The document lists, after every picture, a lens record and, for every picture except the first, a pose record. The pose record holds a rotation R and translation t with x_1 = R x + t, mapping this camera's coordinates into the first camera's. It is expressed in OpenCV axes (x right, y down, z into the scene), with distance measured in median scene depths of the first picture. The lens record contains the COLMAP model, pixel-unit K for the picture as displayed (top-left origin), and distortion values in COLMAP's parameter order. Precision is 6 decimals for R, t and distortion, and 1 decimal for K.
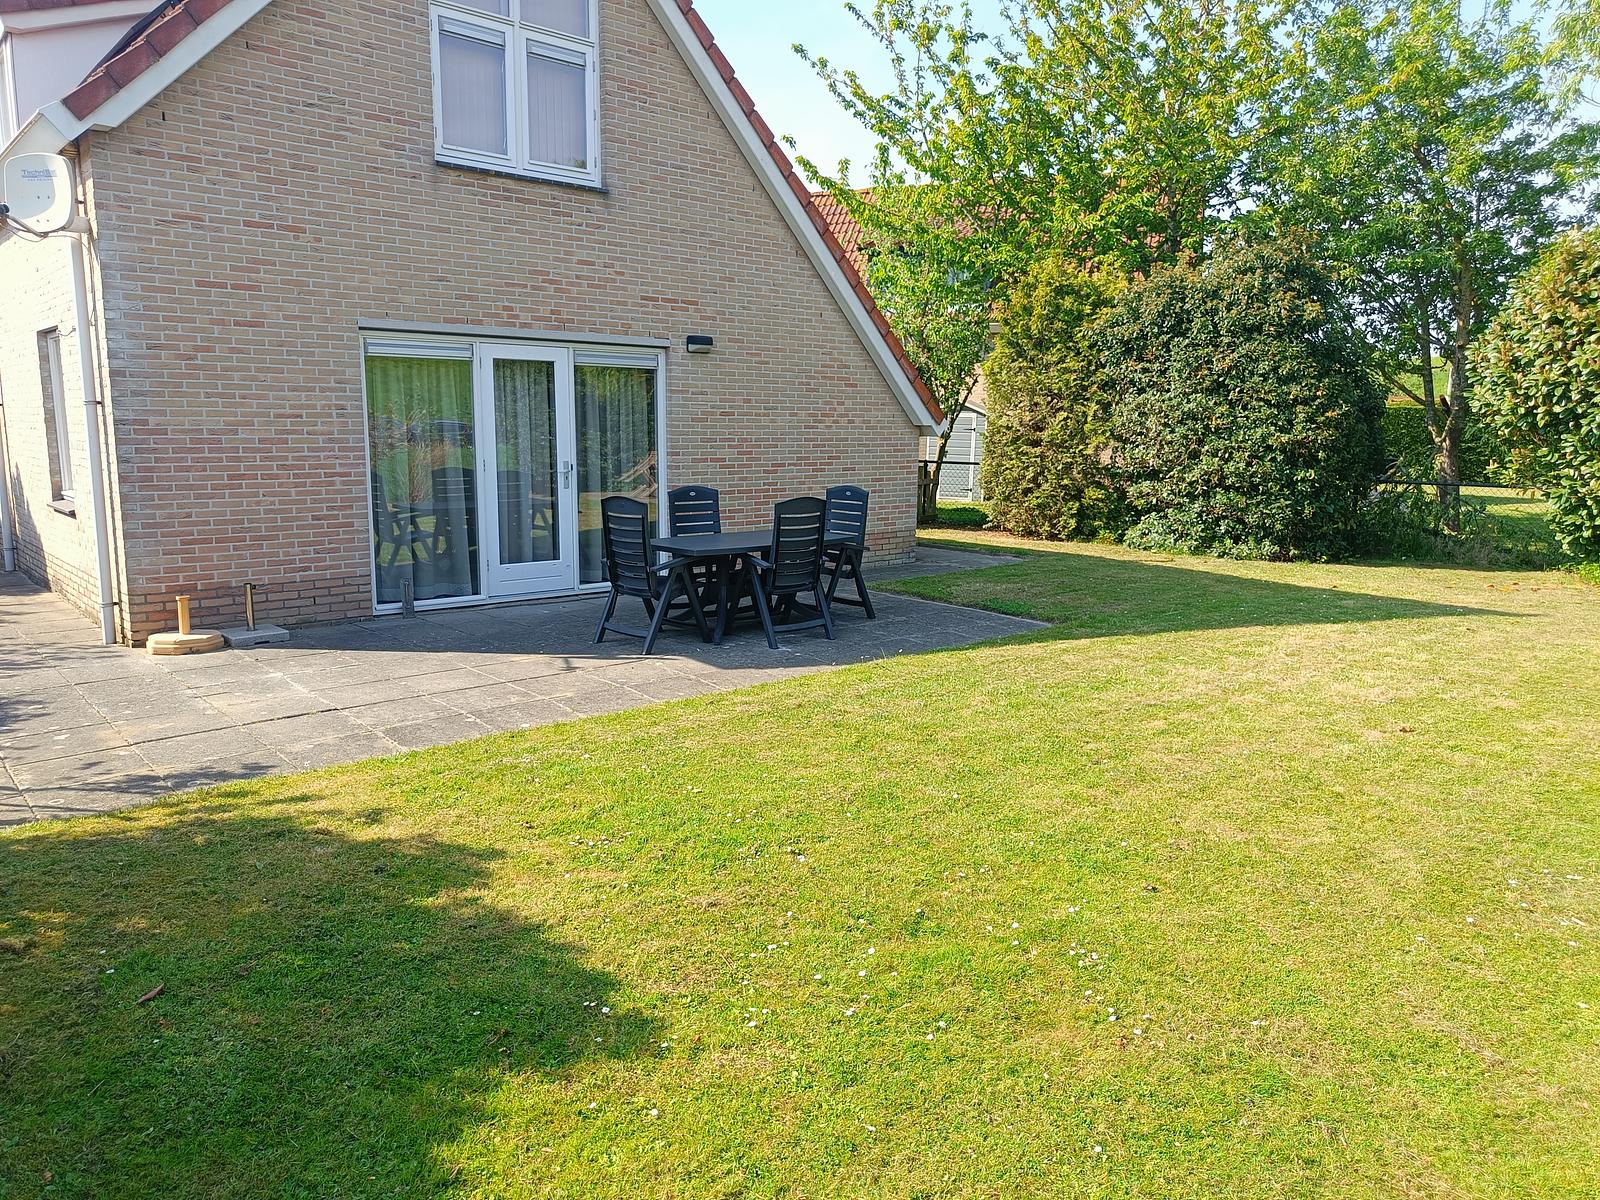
lens RADIAL K [[1121.0, 0, 797.5], [0, 1121.0, 602.9], [0, 0, 1]] dist [0.010669, -0.003930]
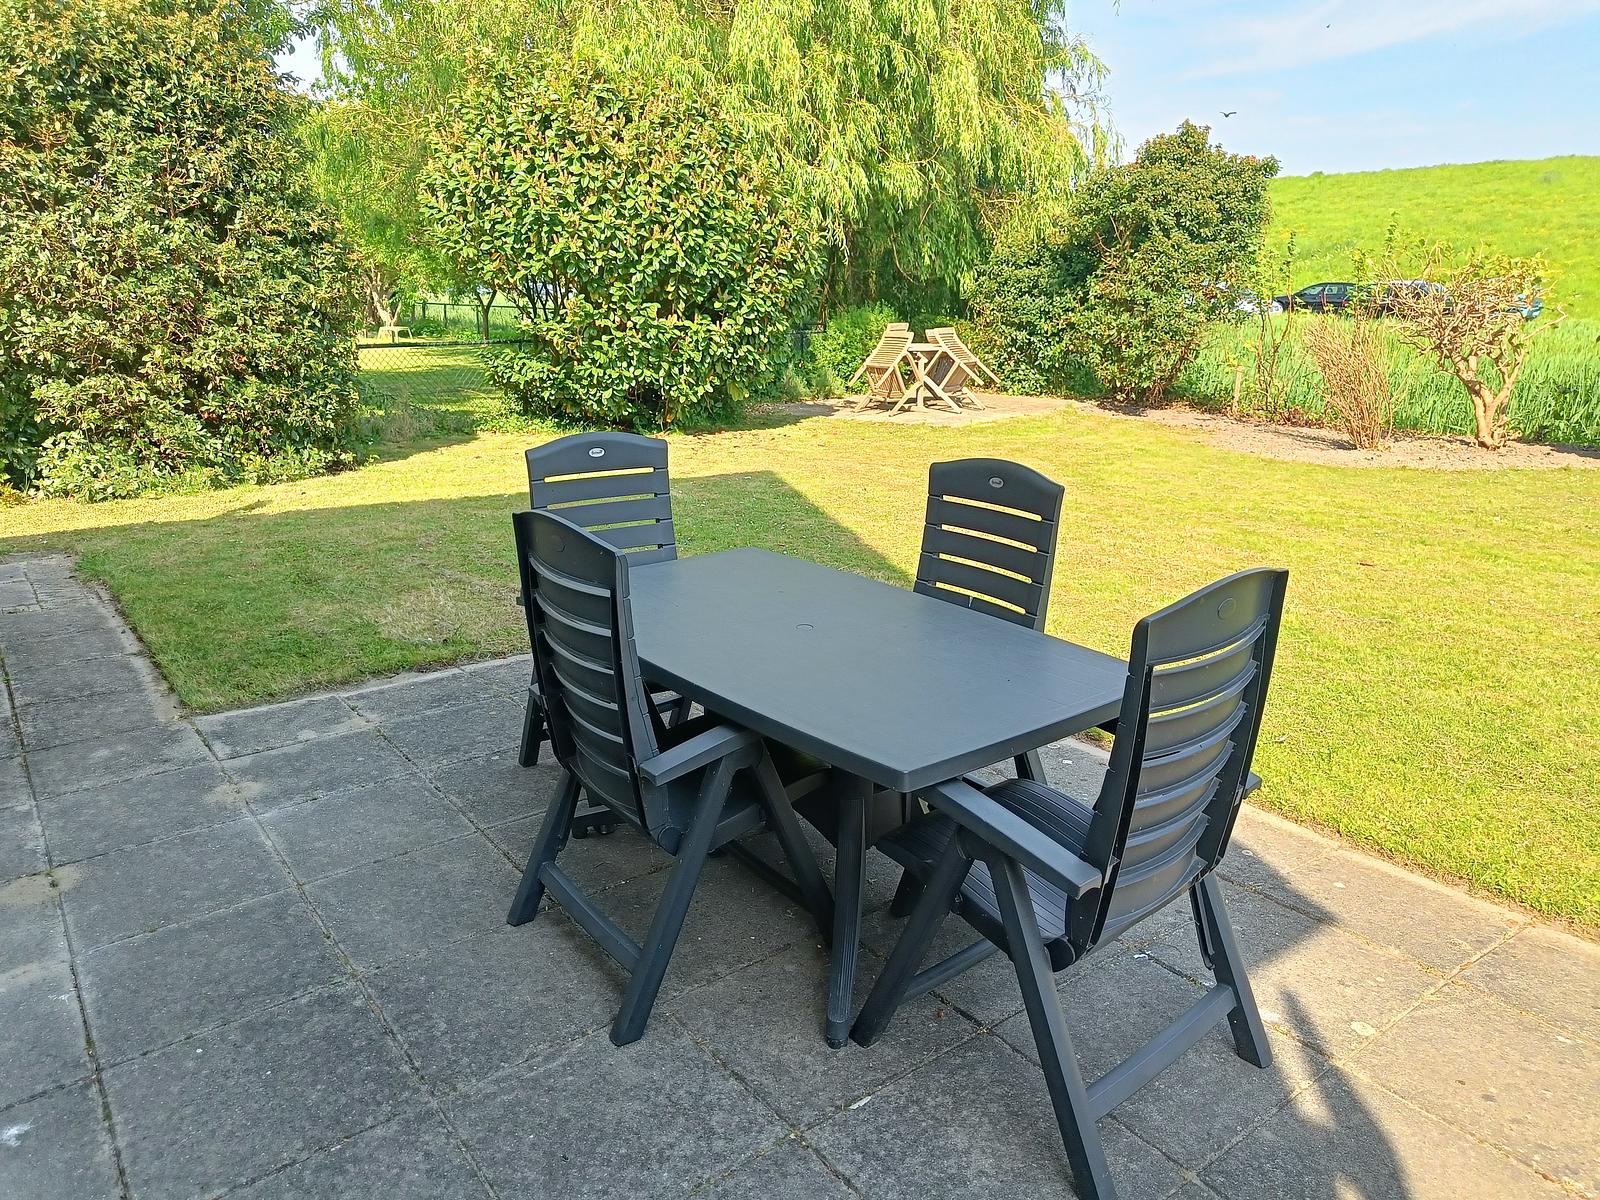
lens RADIAL K [[1121.0, 0, 796.5], [0, 1121.0, 591.2], [0, 0, 1]] dist [0.010669, -0.003930]
pose [[0.058610, -0.272346, 0.960413, -0.550059], [0.159086, 0.952320, 0.260343, -0.230323], [-0.985523, 0.137529, 0.099142, 1.469231]]
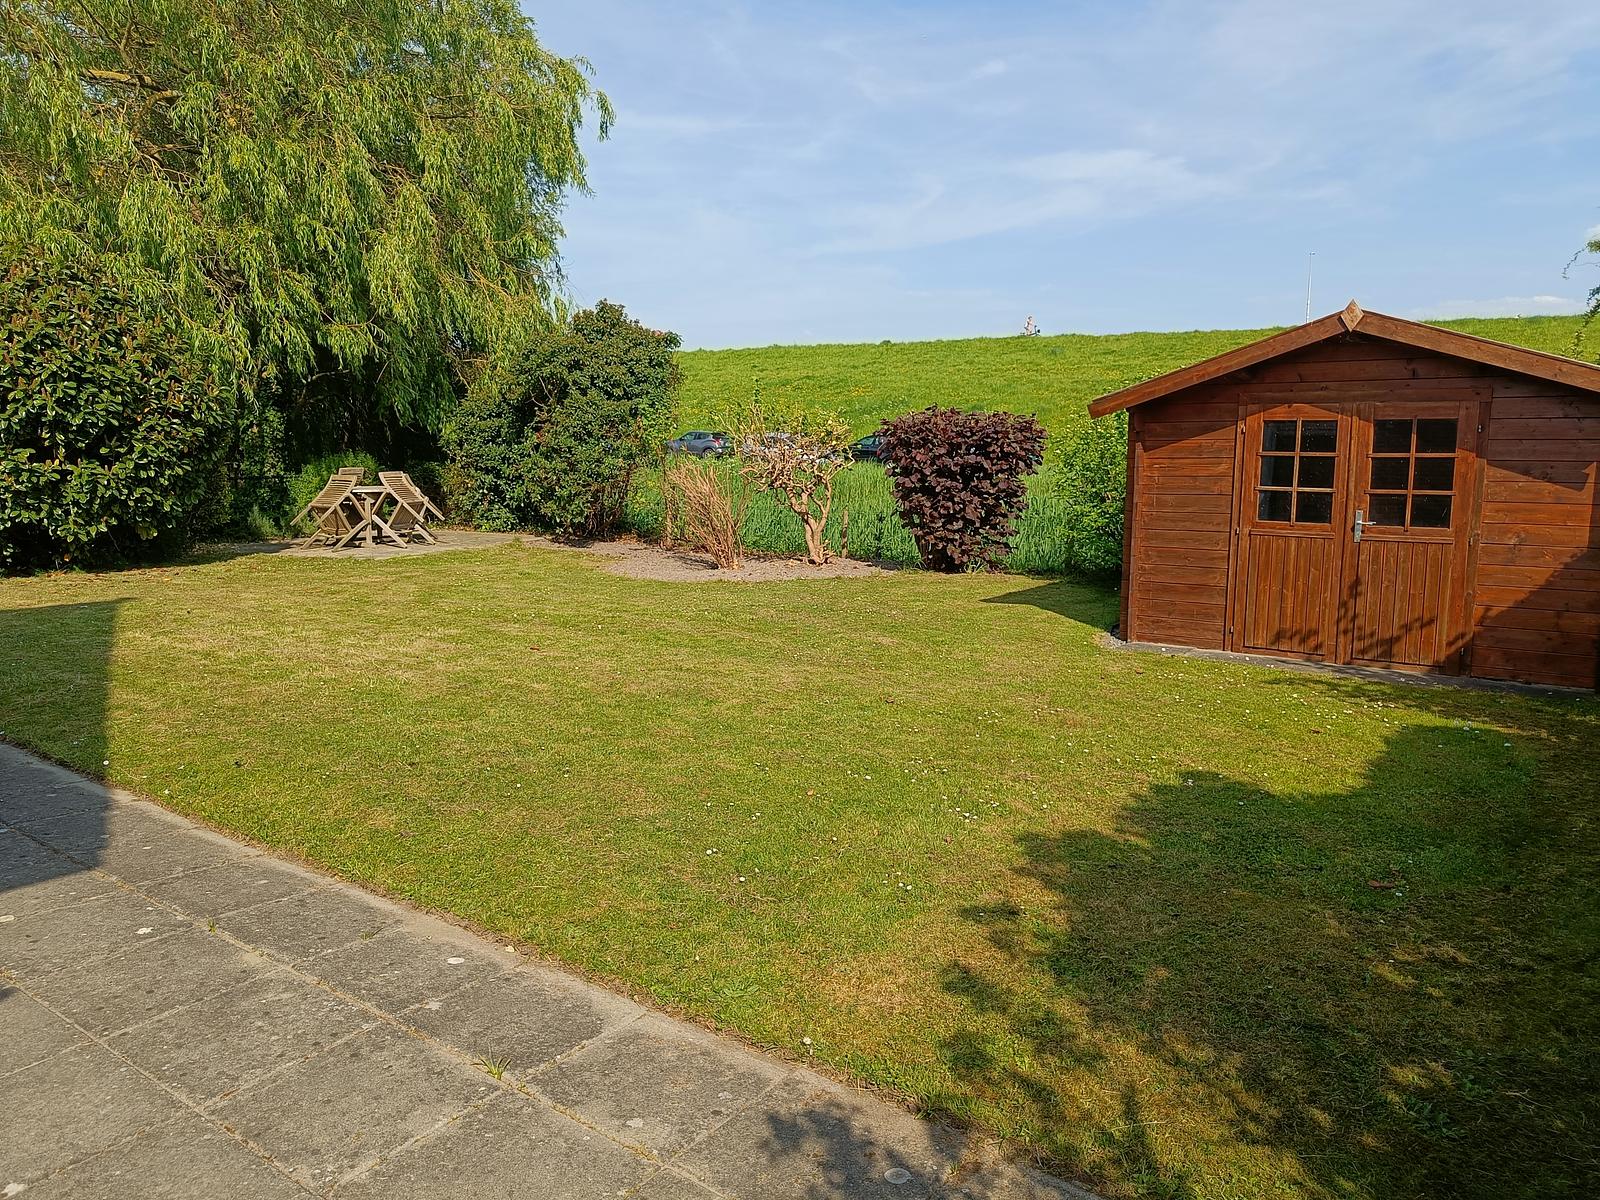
lens RADIAL K [[1121.0, 0, 801.9], [0, 1121.0, 608.1], [0, 0, 1]] dist [0.010669, -0.003930]
pose [[-0.221850, -0.159345, 0.961973, -0.860075], [0.147776, 0.969667, 0.194700, -0.157377], [-0.963818, 0.185350, -0.191573, 0.983712]]
